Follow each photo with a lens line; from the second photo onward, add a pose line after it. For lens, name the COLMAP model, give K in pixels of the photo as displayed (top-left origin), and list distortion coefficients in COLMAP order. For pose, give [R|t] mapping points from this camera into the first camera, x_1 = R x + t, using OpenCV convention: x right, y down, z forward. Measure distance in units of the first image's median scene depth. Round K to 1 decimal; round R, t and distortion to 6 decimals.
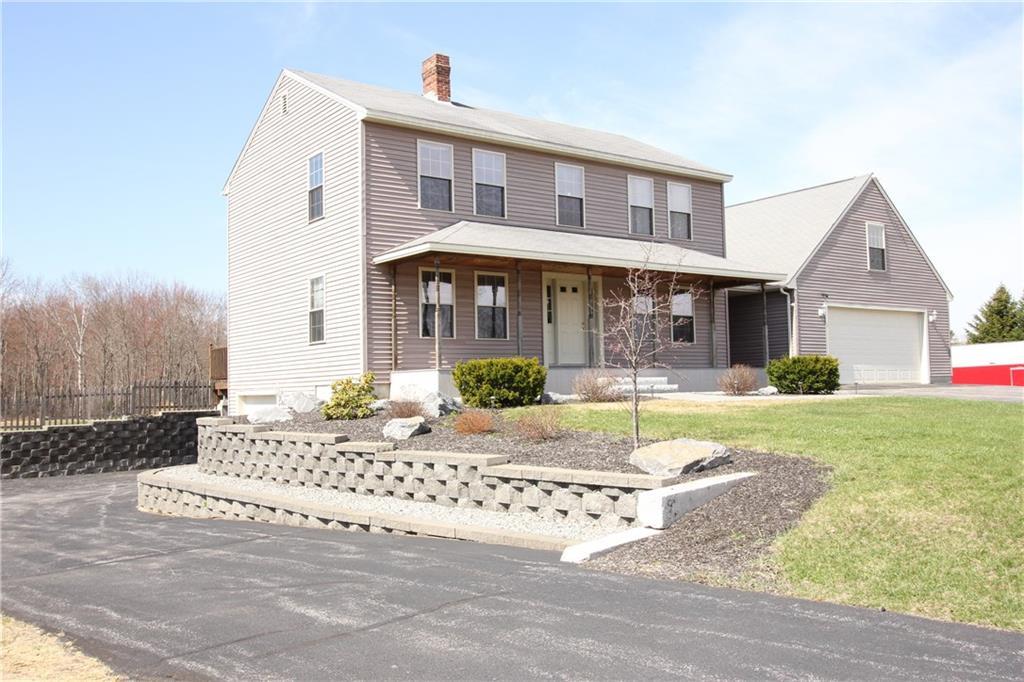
lens RADIAL K [[936.2, 0, 512.0], [0, 936.2, 341.0], [0, 0, 1]] dist [-0.008841, 0.000794]
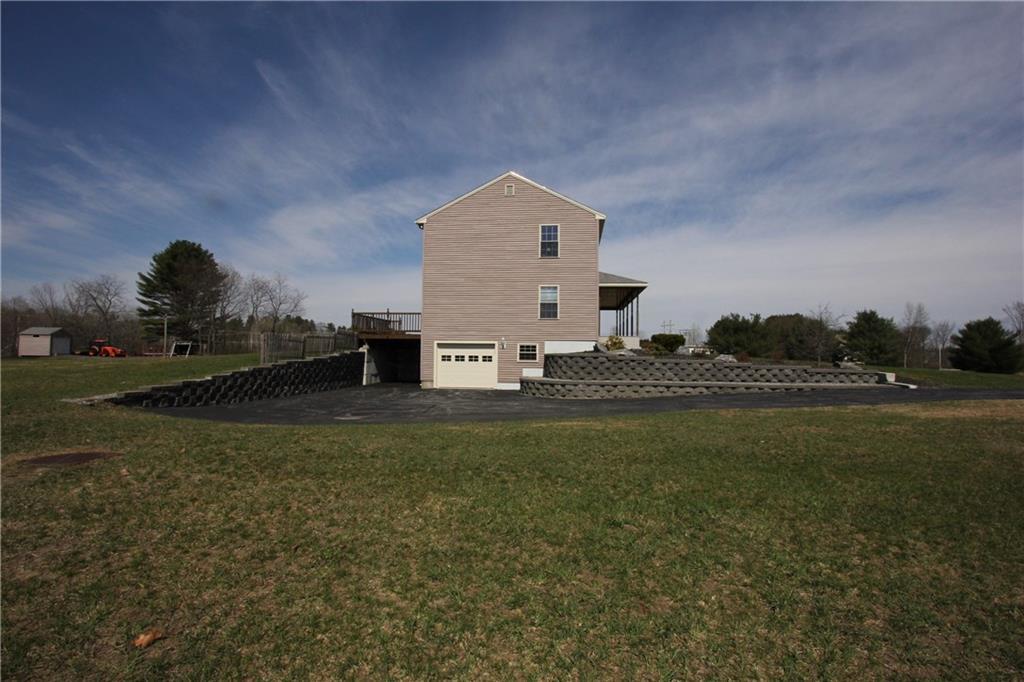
lens RADIAL K [[484.5, 0, 512.0], [0, 484.5, 341.0], [0, 0, 1]] dist [0.000499, 0.000019]
pose [[0.640315, 0.049877, 0.766491, -0.841542], [-0.067827, 0.997663, -0.008257, 0.050873], [-0.765111, -0.046702, 0.642202, 0.304384]]
